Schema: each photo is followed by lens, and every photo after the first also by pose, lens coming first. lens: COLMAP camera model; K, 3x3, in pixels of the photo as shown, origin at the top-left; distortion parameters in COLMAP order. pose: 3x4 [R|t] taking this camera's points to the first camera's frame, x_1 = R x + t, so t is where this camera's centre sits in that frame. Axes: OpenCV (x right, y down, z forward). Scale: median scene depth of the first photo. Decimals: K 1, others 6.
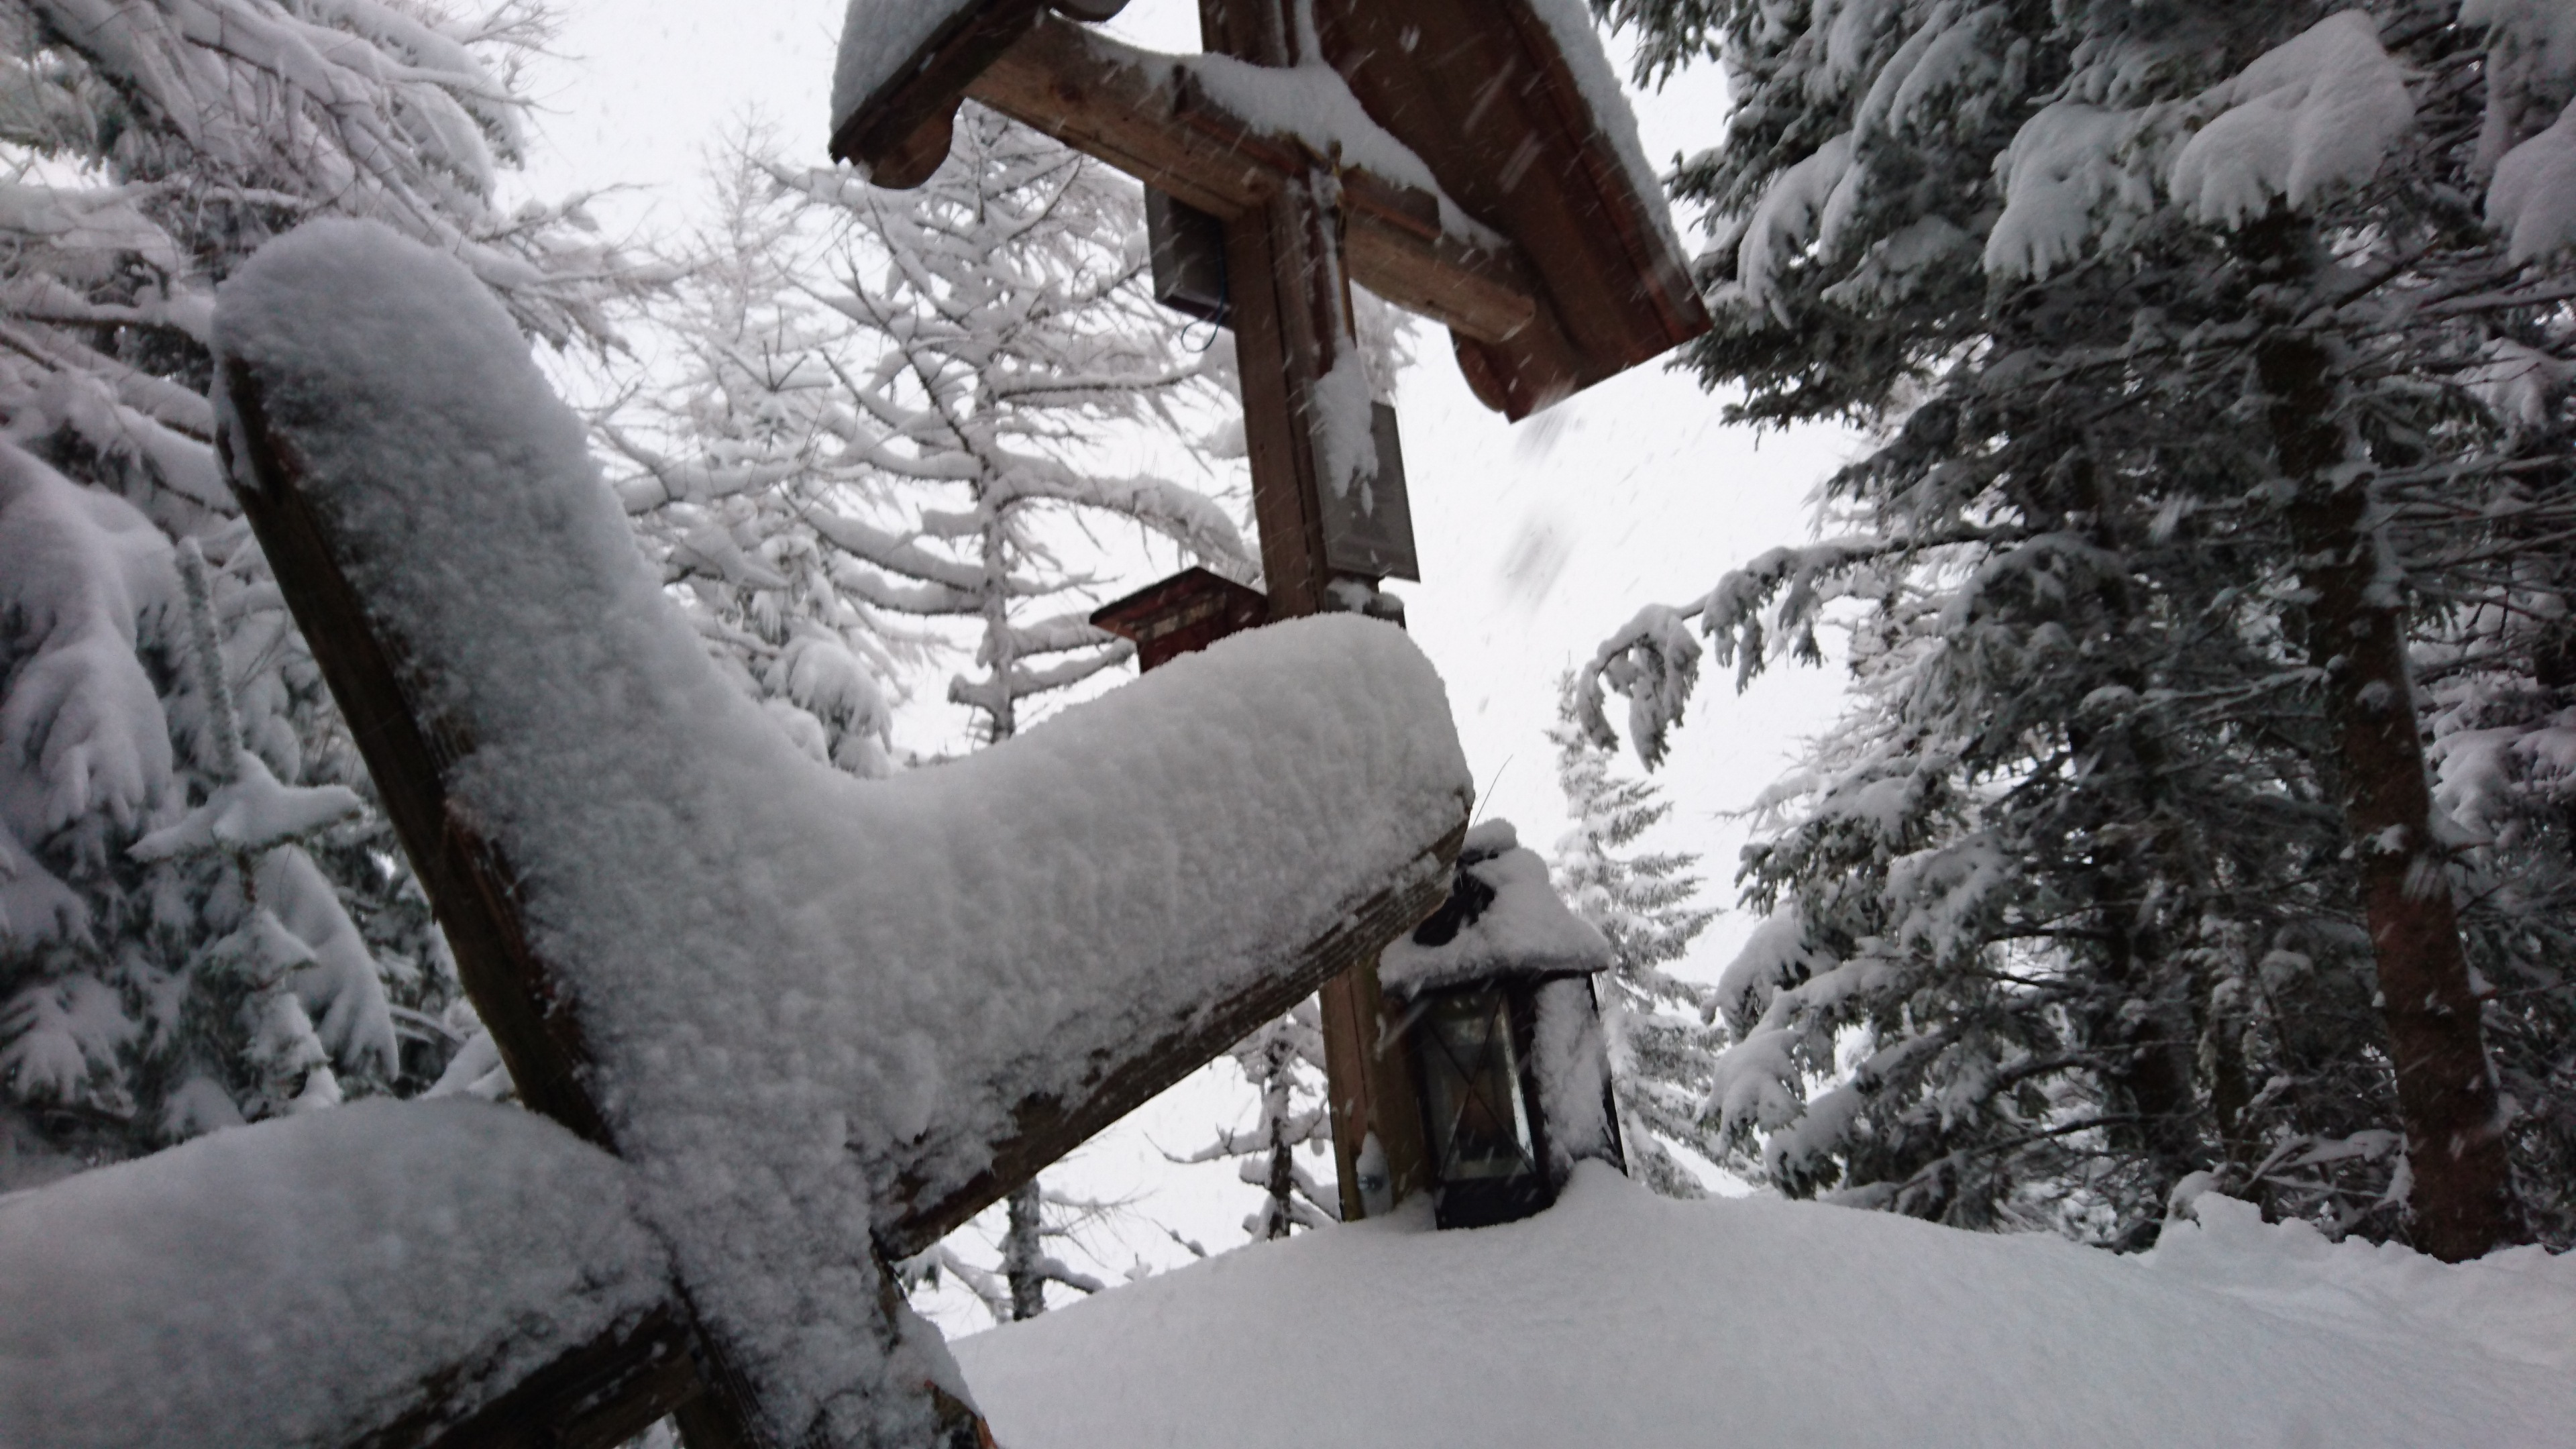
lens RADIAL K [[1674.3, 0, 1289.4], [0, 1674.3, 655.0], [0, 0, 1]] dist [0.183506, -0.231157]
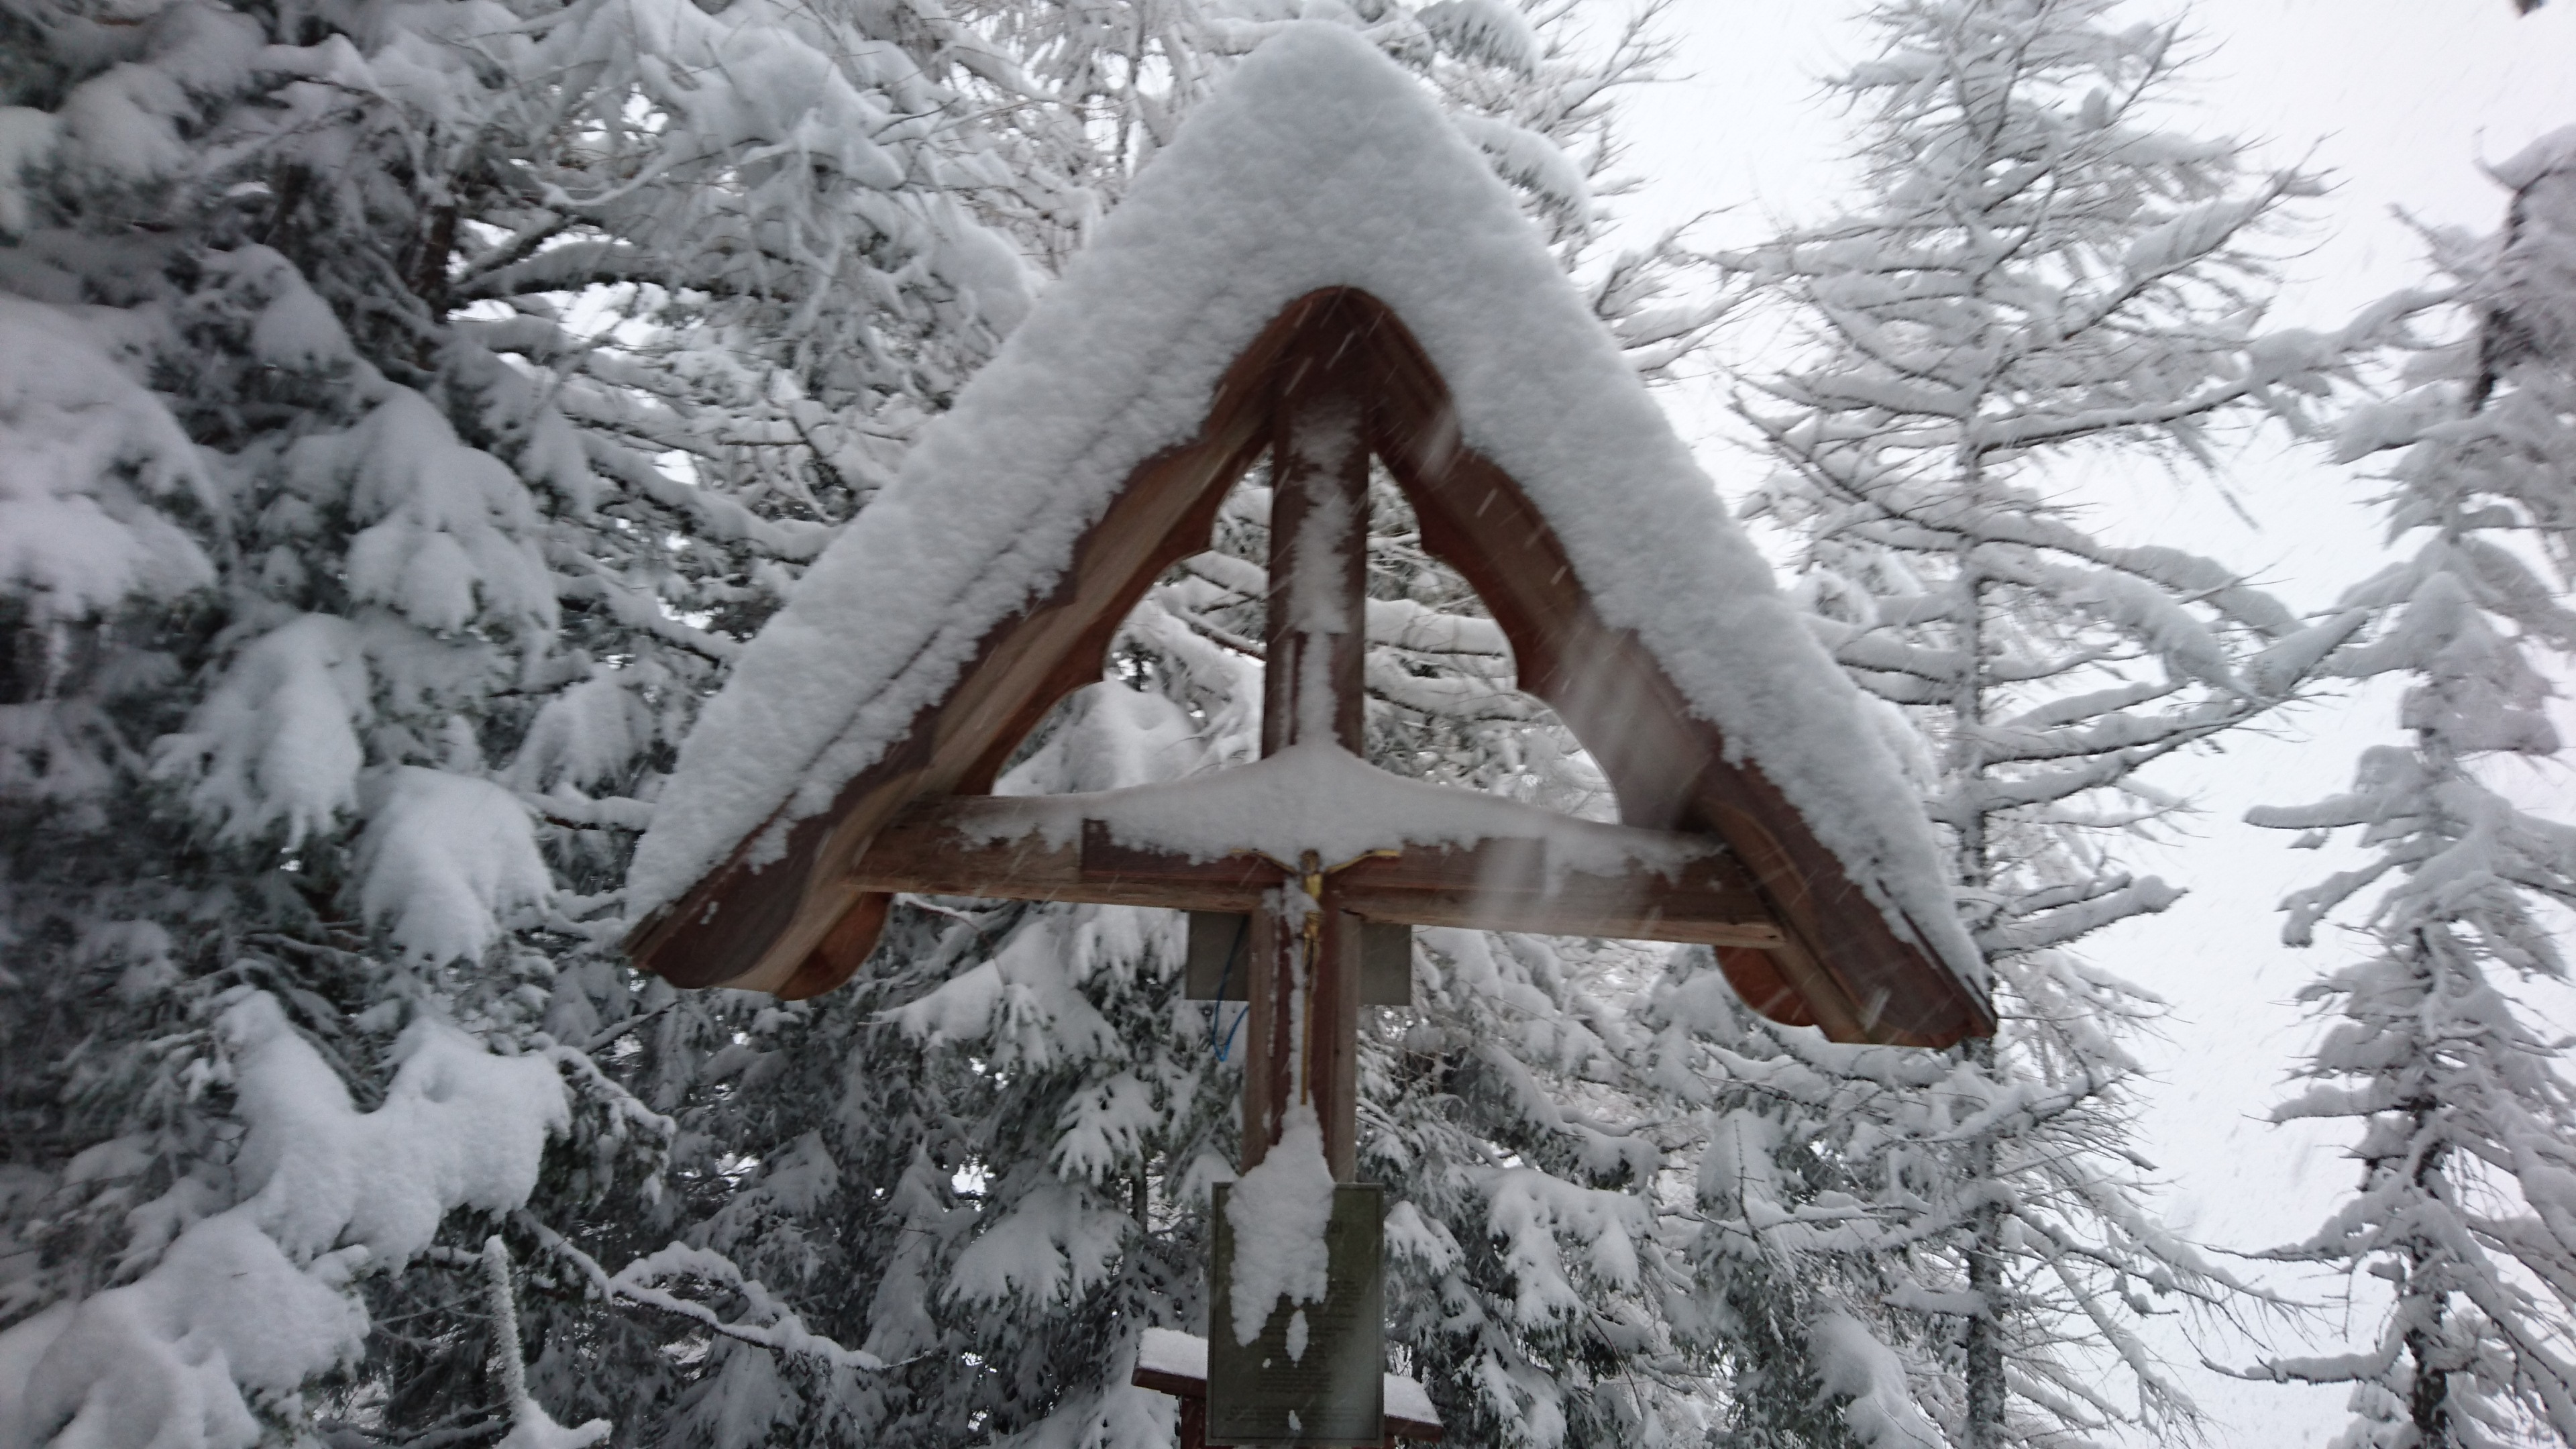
lens RADIAL K [[1653.9, 0, 1285.2], [0, 1653.9, 643.5], [0, 0, 1]] dist [0.022244, -0.000397]
pose [[0.725702, -0.007634, -0.687967, 0.220028], [0.064041, 0.996347, 0.056499, -0.174435], [0.685022, -0.085059, 0.723539, 0.169814]]
